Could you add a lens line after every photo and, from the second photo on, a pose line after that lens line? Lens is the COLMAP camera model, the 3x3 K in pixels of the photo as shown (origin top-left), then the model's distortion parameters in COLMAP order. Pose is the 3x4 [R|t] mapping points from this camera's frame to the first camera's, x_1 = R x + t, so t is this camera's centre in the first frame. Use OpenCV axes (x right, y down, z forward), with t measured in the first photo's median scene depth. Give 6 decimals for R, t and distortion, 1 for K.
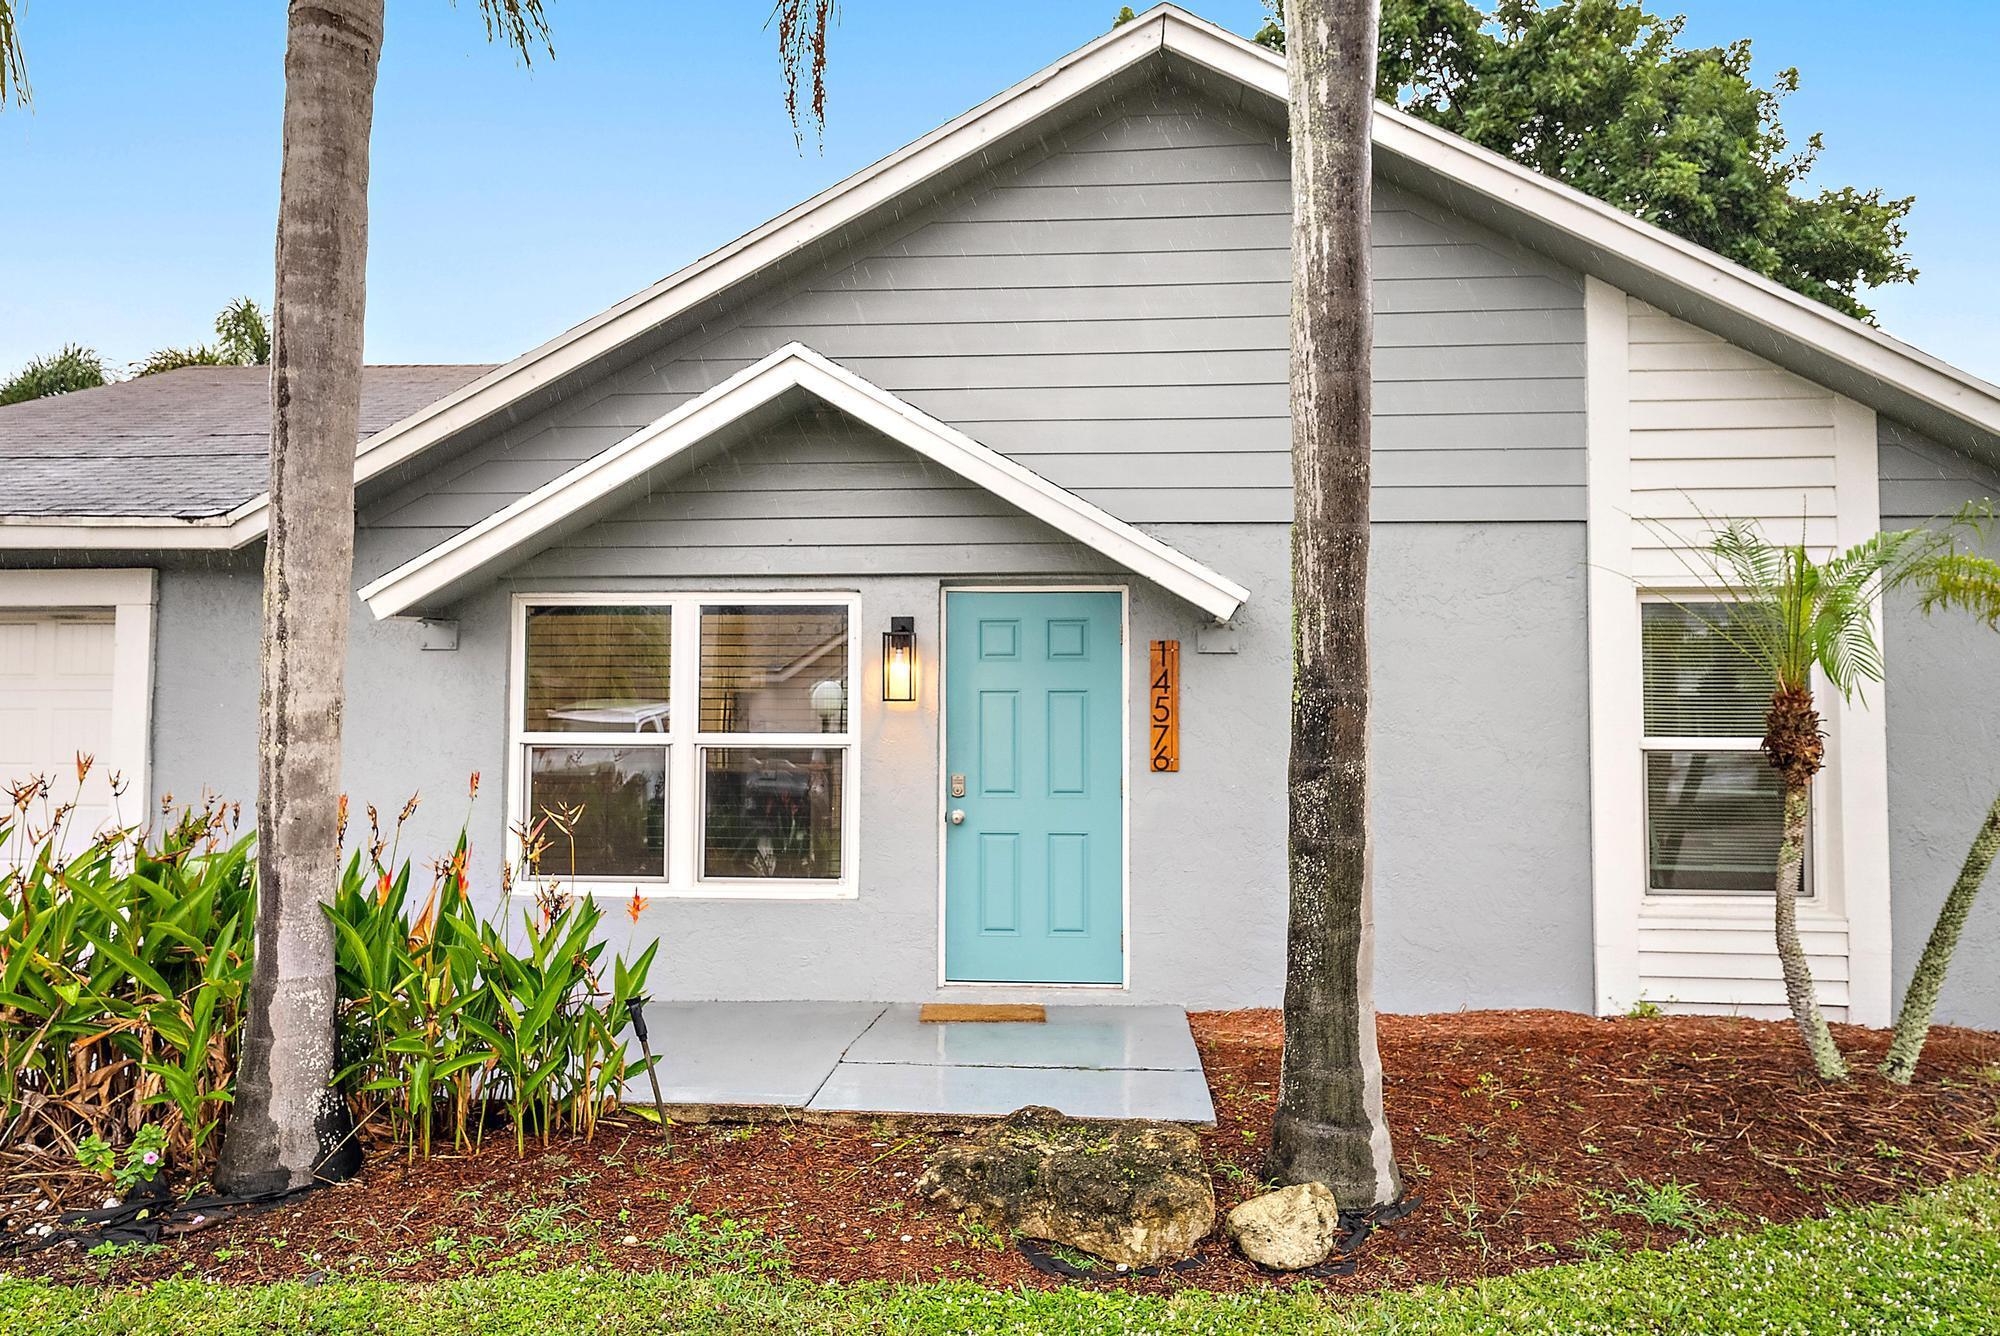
lens RADIAL K [[1425.3, 0, 1001.1], [0, 1425.3, 662.6], [0, 0, 1]] dist [0.012208, -0.000434]
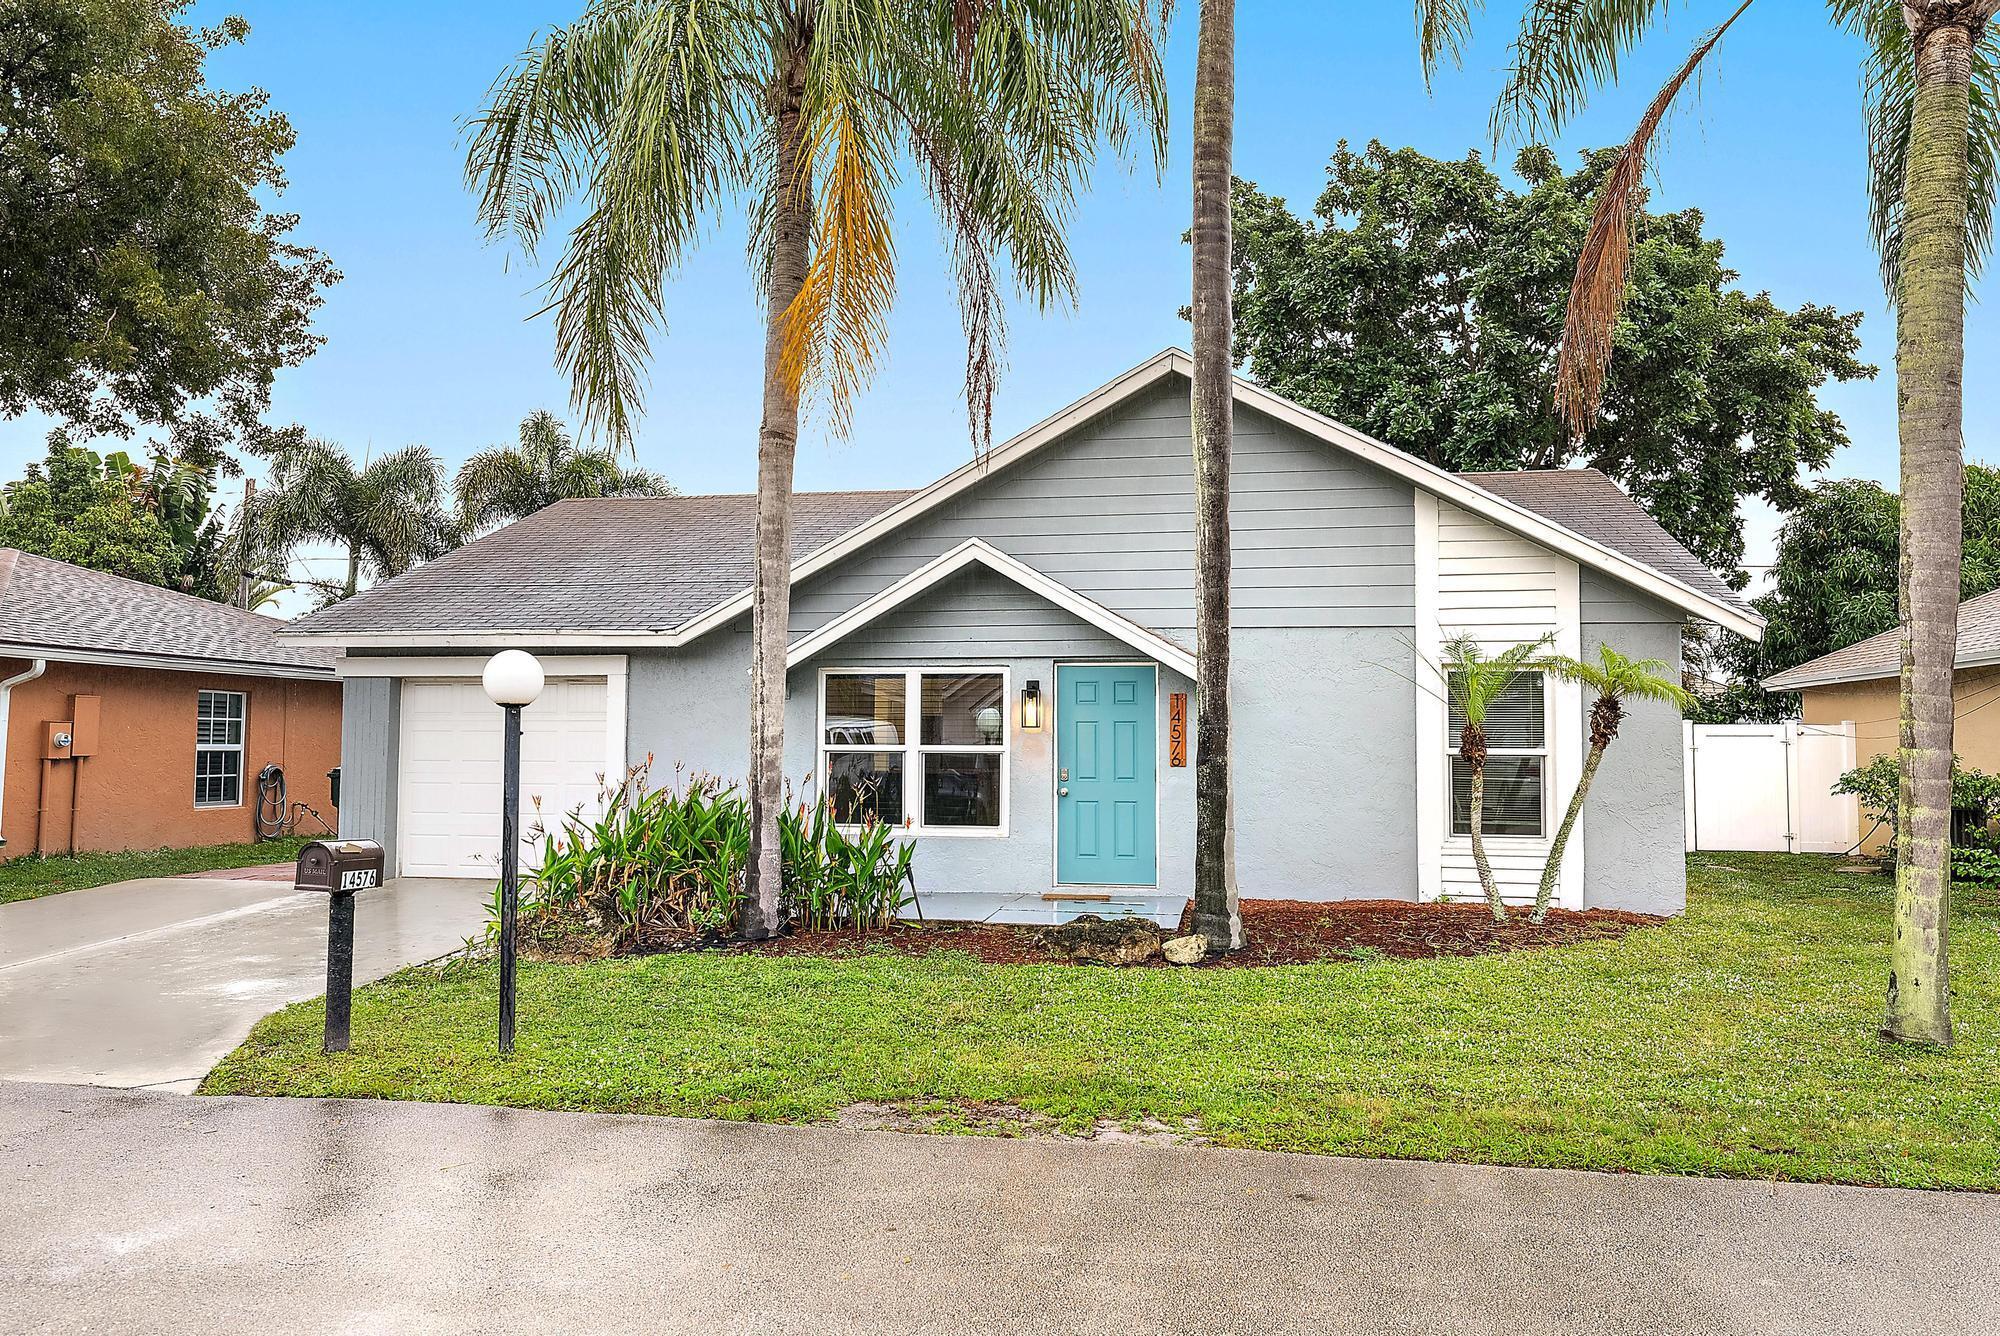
lens RADIAL K [[1425.3, 0, 986.2], [0, 1425.3, 671.2], [0, 0, 1]] dist [0.012208, -0.000434]
pose [[0.992797, -0.005175, -0.119698, 0.090078], [0.004639, 0.999978, -0.004762, -0.036466], [0.119720, 0.004173, 0.992799, -0.815363]]
